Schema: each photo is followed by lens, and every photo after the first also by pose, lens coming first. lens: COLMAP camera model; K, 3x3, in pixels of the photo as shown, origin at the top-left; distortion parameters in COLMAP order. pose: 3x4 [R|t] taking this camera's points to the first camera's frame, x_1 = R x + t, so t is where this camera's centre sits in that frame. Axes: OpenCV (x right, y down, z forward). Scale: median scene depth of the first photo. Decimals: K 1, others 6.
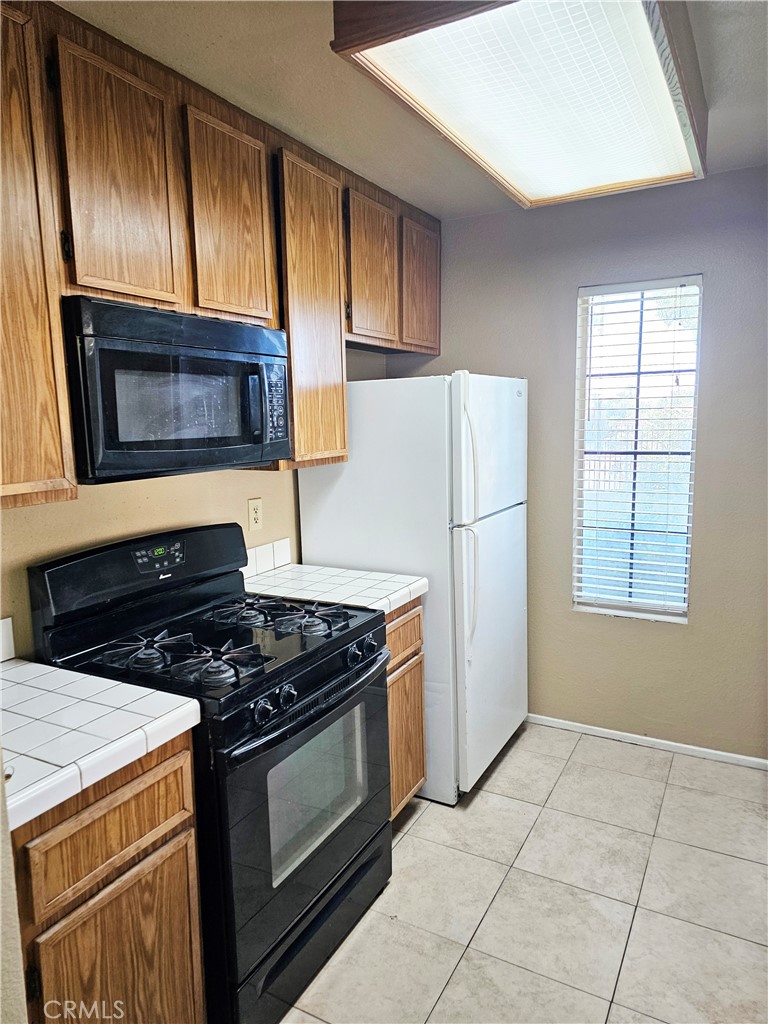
lens RADIAL K [[689.5, 0, 375.6], [0, 689.5, 511.6], [0, 0, 1]] dist [0.070863, -0.057894]
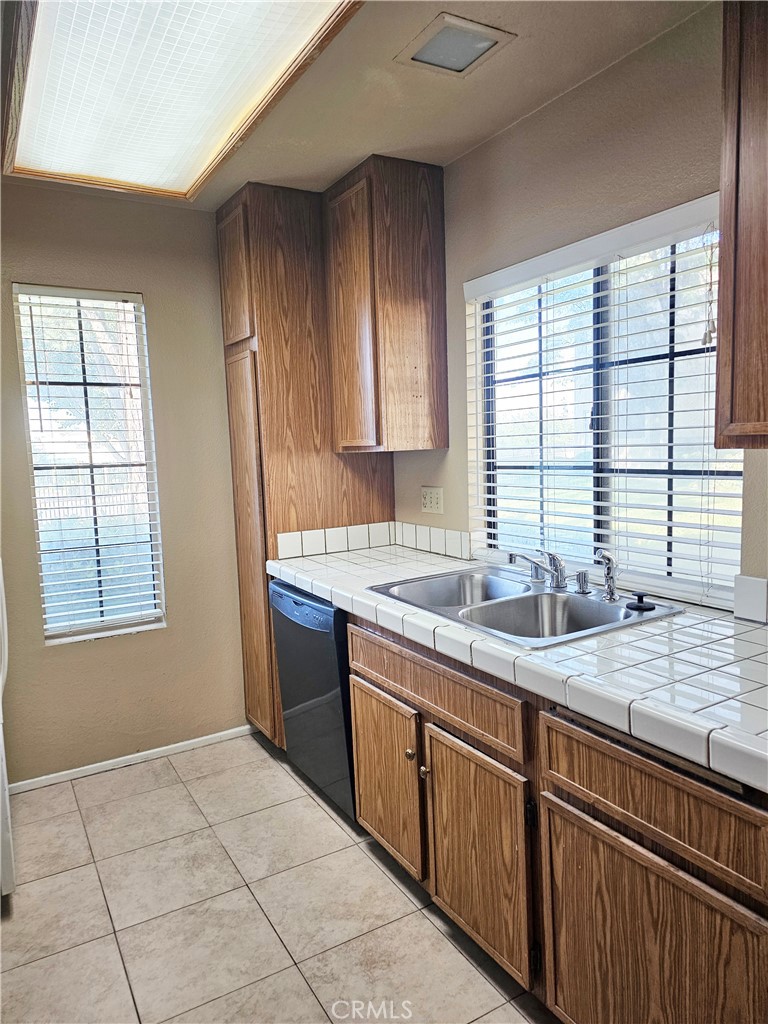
lens RADIAL K [[689.5, 0, 376.7], [0, 689.5, 521.0], [0, 0, 1]] dist [0.070863, -0.057894]
pose [[0.511974, -0.085067, 0.854778, -0.289203], [0.139242, 0.990143, 0.015138, 0.035262], [-0.847640, 0.111271, 0.518772, 0.196091]]
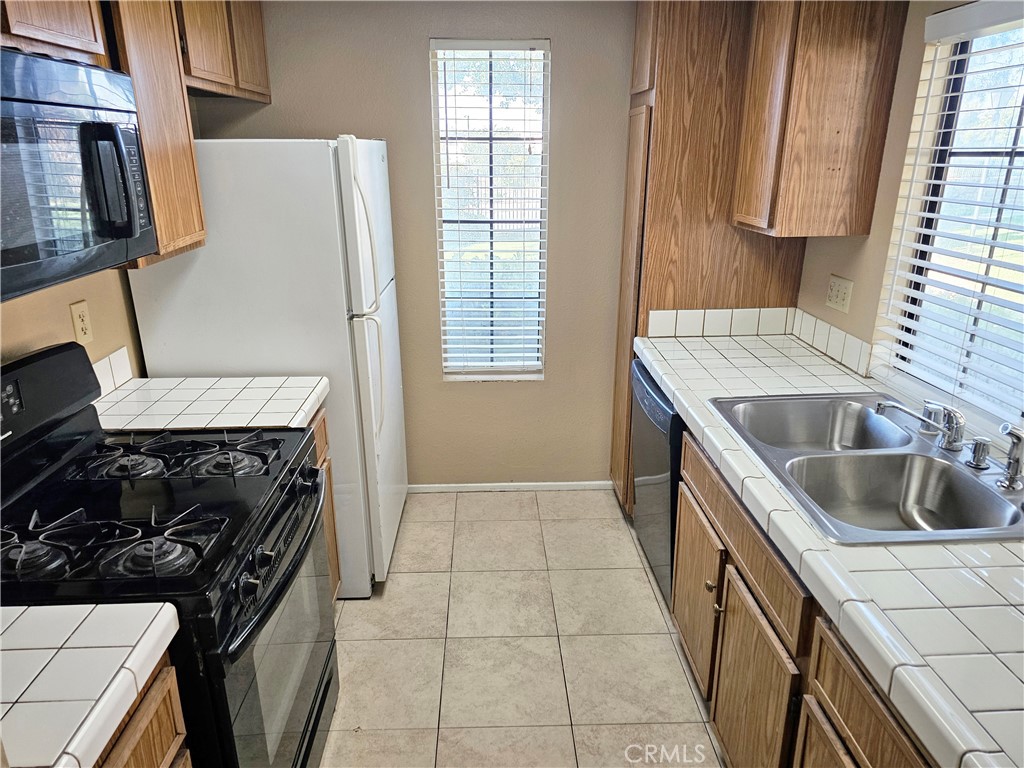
lens RADIAL K [[689.5, 0, 502.2], [0, 689.5, 387.1], [0, 0, 1]] dist [0.070863, -0.057894]
pose [[0.859899, -0.147047, 0.488825, -0.161738], [0.054618, 0.978617, 0.198305, -0.053464], [-0.507533, -0.143824, 0.849544, 0.110291]]
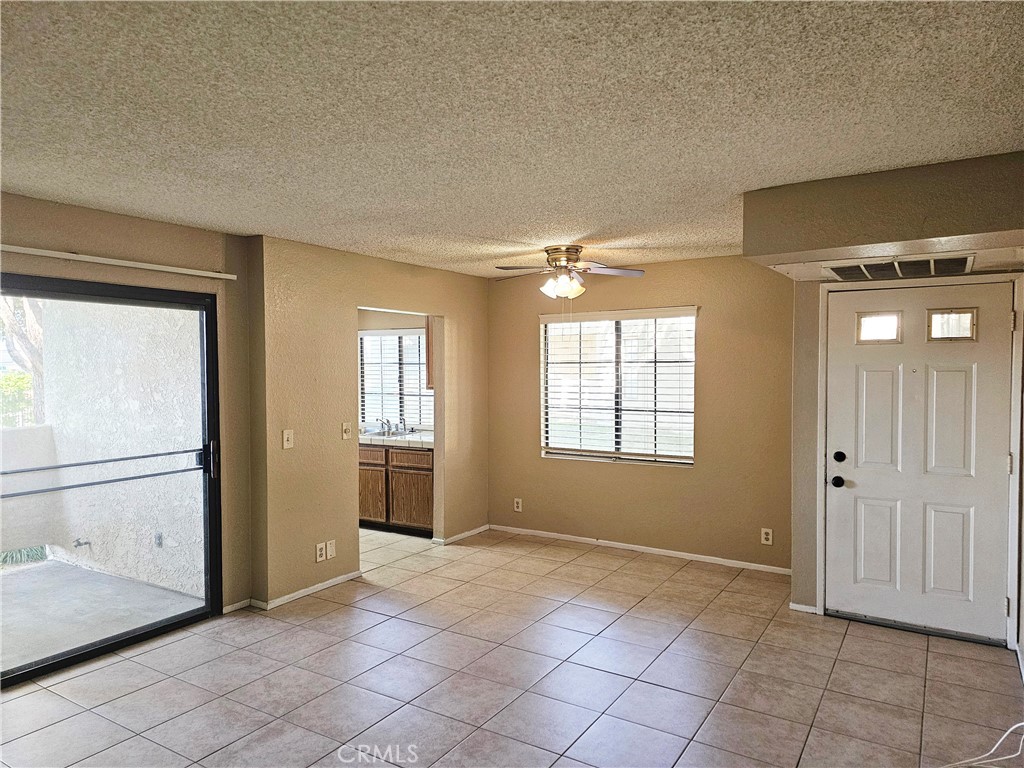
lens RADIAL K [[689.5, 0, 511.0], [0, 689.5, 391.0], [0, 0, 1]] dist [0.070863, -0.057894]
pose [[0.051614, -0.008616, 0.998630, -2.115863], [0.139805, 0.990178, 0.001317, 0.067717], [-0.988833, 0.139545, 0.052311, -0.176050]]
